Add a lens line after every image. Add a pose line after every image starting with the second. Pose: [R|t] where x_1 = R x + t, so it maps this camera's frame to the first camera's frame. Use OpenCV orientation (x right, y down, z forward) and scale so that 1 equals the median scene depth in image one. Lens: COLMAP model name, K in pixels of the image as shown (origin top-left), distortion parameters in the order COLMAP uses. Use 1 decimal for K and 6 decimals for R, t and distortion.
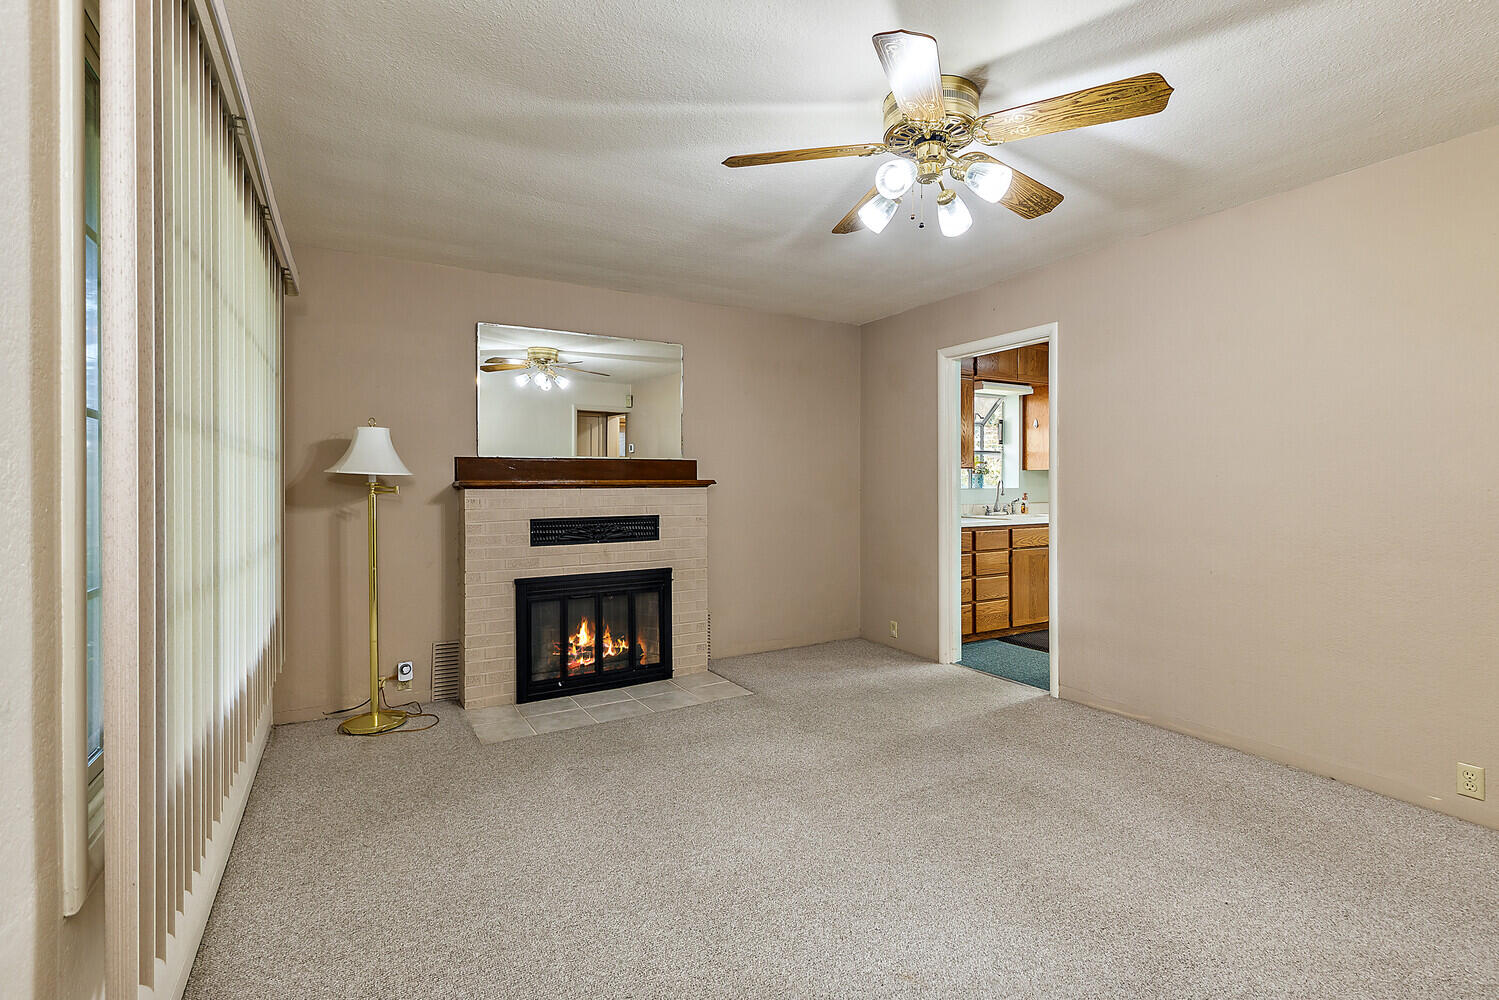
lens RADIAL K [[677.5, 0, 746.2], [0, 677.5, 491.1], [0, 0, 1]] dist [0.008274, -0.001099]
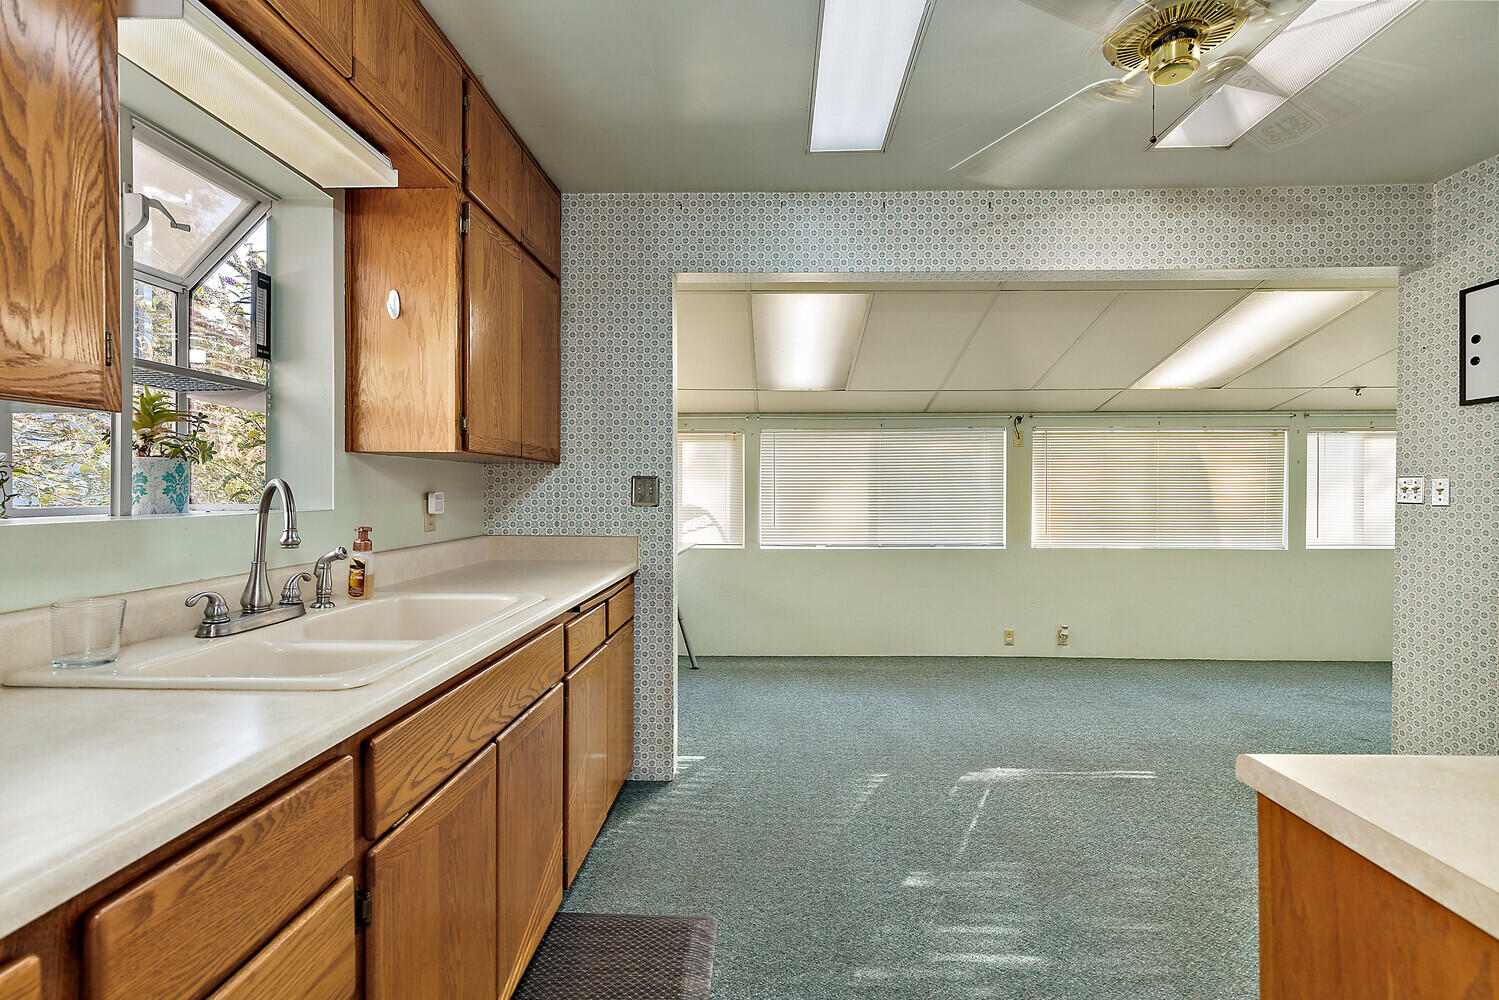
lens RADIAL K [[666.5, 0, 758.4], [0, 666.5, 491.2], [0, 0, 1]] dist [-0.001447, 0.000003]
pose [[0.513630, 0.001322, 0.858011, 0.371009], [0.007255, 0.999956, -0.005884, -0.015280], [-0.857981, 0.009247, 0.513598, 1.042376]]
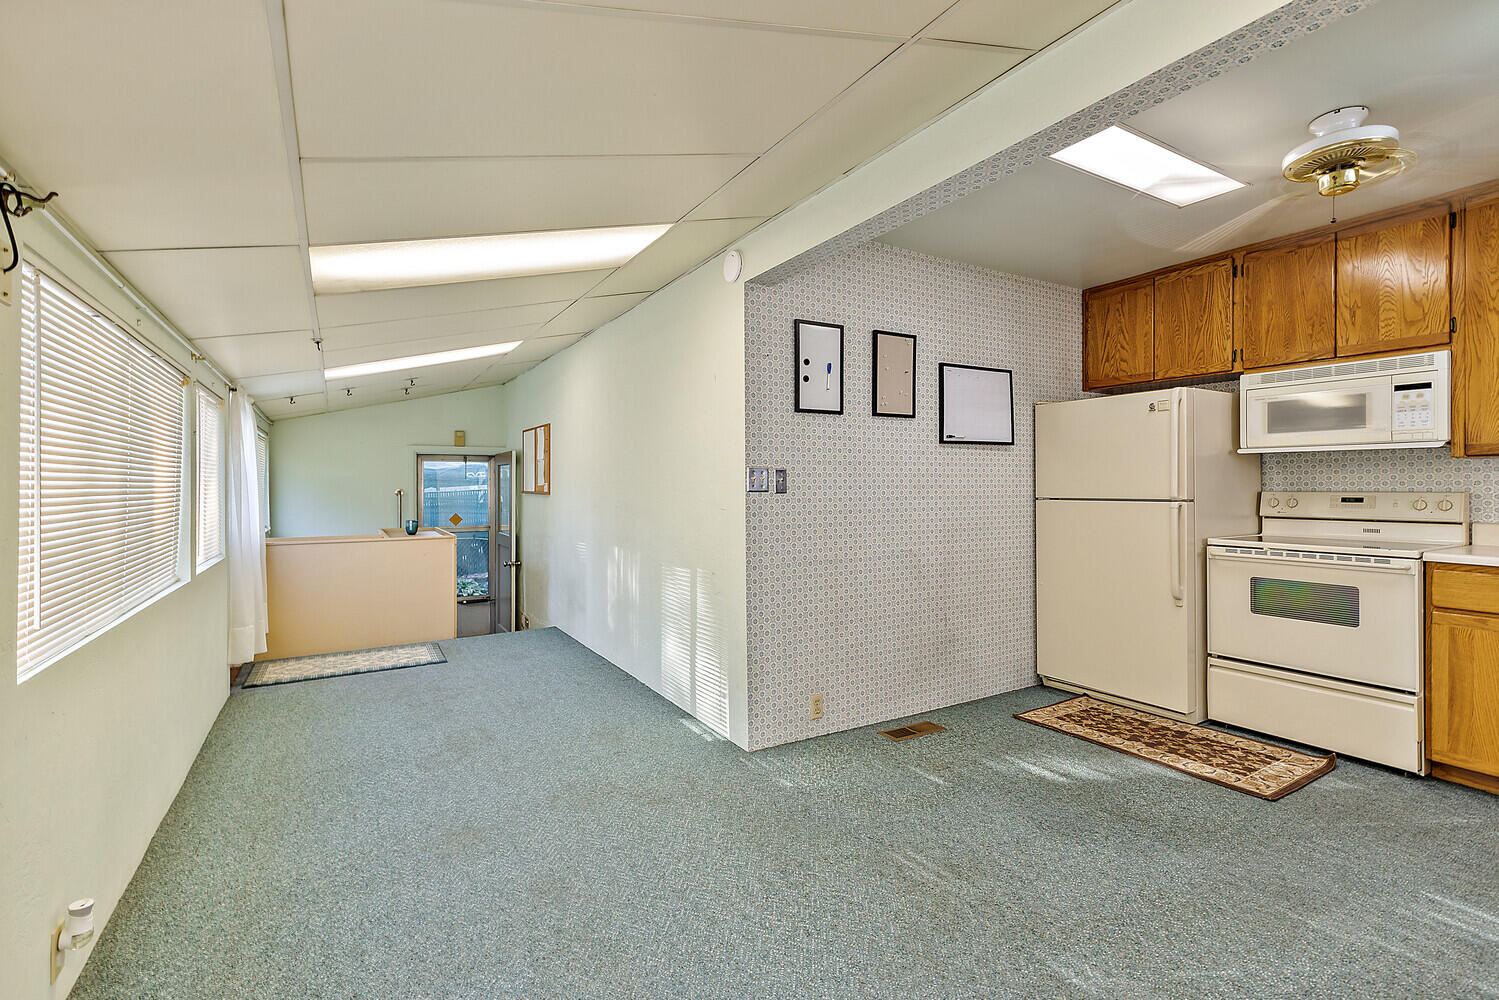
lens RADIAL K [[677.5, 0, 749.3], [0, 677.5, 491.2], [0, 0, 1]] dist [0.008274, -0.001099]
pose [[-0.999798, 0.001442, -0.020035, 1.331983], [0.001066, 0.999824, 0.018750, -0.017110], [0.020059, 0.018725, -0.999623, 1.593667]]
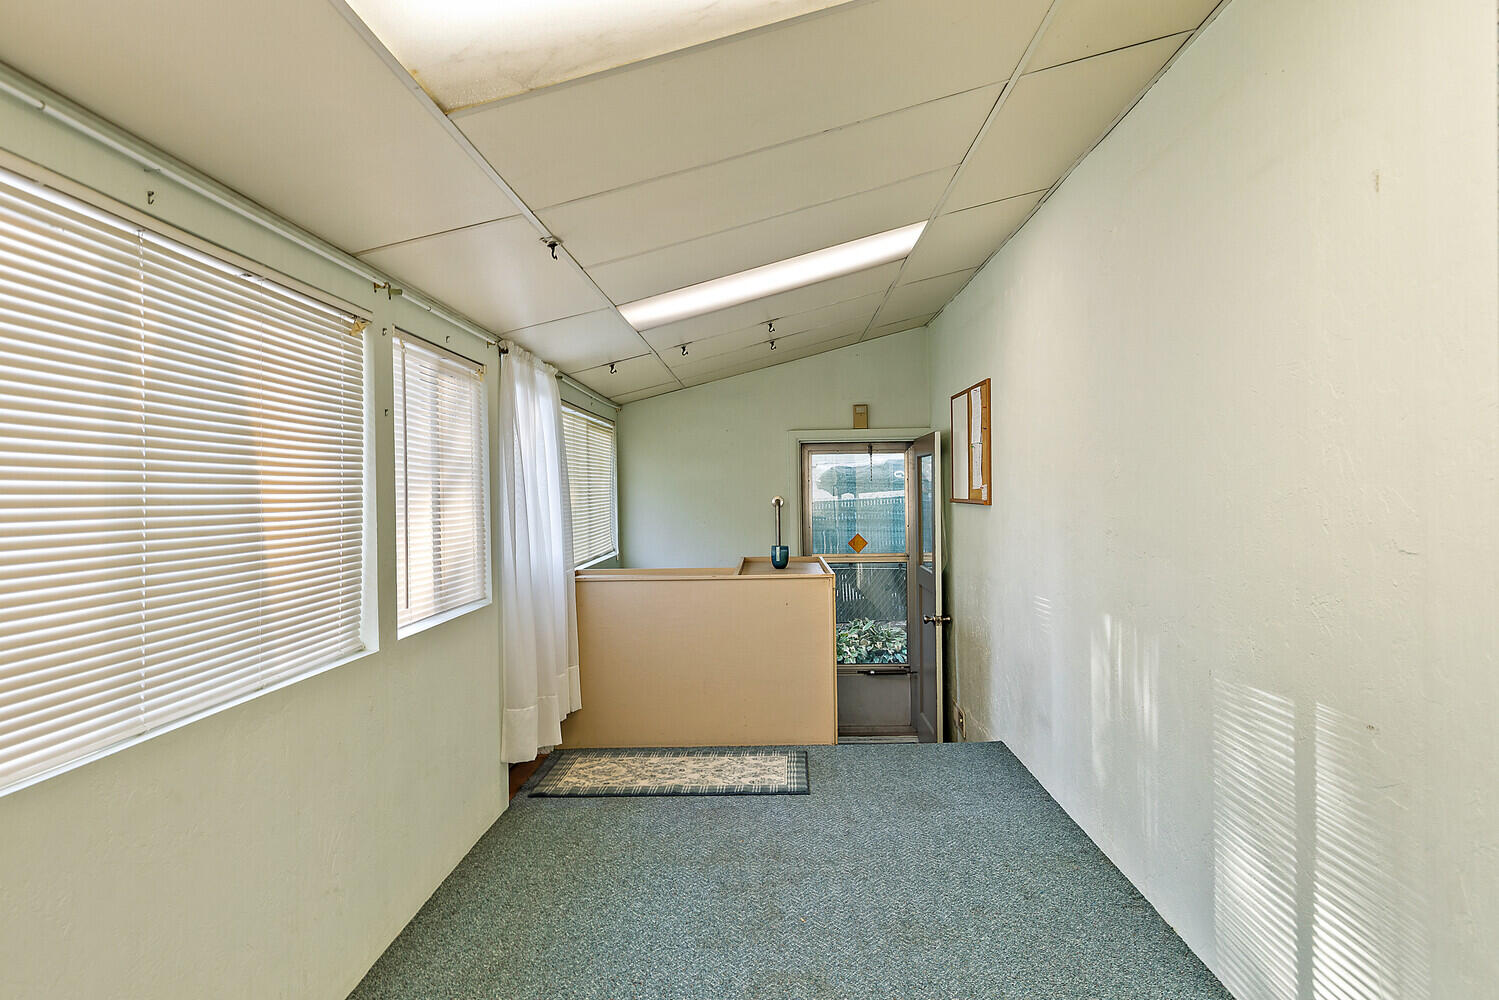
lens RADIAL K [[987.7, 0, 745.5], [0, 987.7, 501.1], [0, 0, 1]] dist [0.007900, 0.000446]
pose [[-0.855563, 0.006216, 0.517662, 1.374346], [0.018210, 0.999671, 0.018091, -0.014323], [-0.517379, 0.024904, -0.855394, 1.239703]]
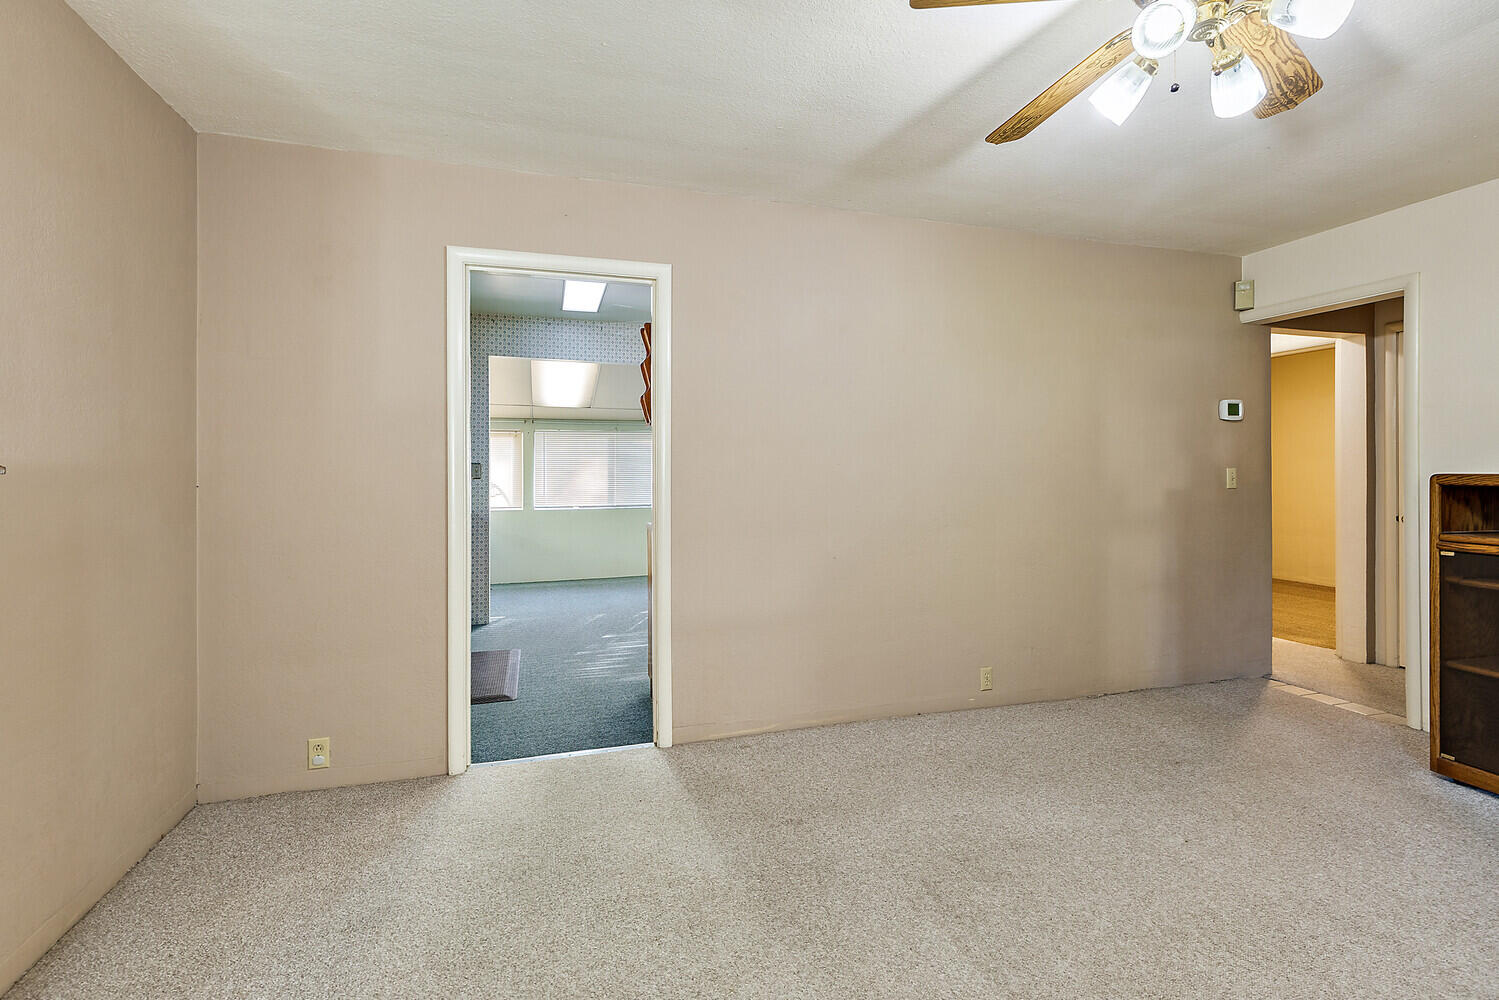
lens RADIAL K [[685.6, 0, 745.8], [0, 685.6, 468.3], [0, 0, 1]] dist [0.004268, 0.000050]
pose [[0.222809, 0.004443, 0.974852, -0.277263], [0.011140, 0.999913, -0.007104, -0.009772], [-0.974799, 0.012443, 0.222740, 0.684913]]
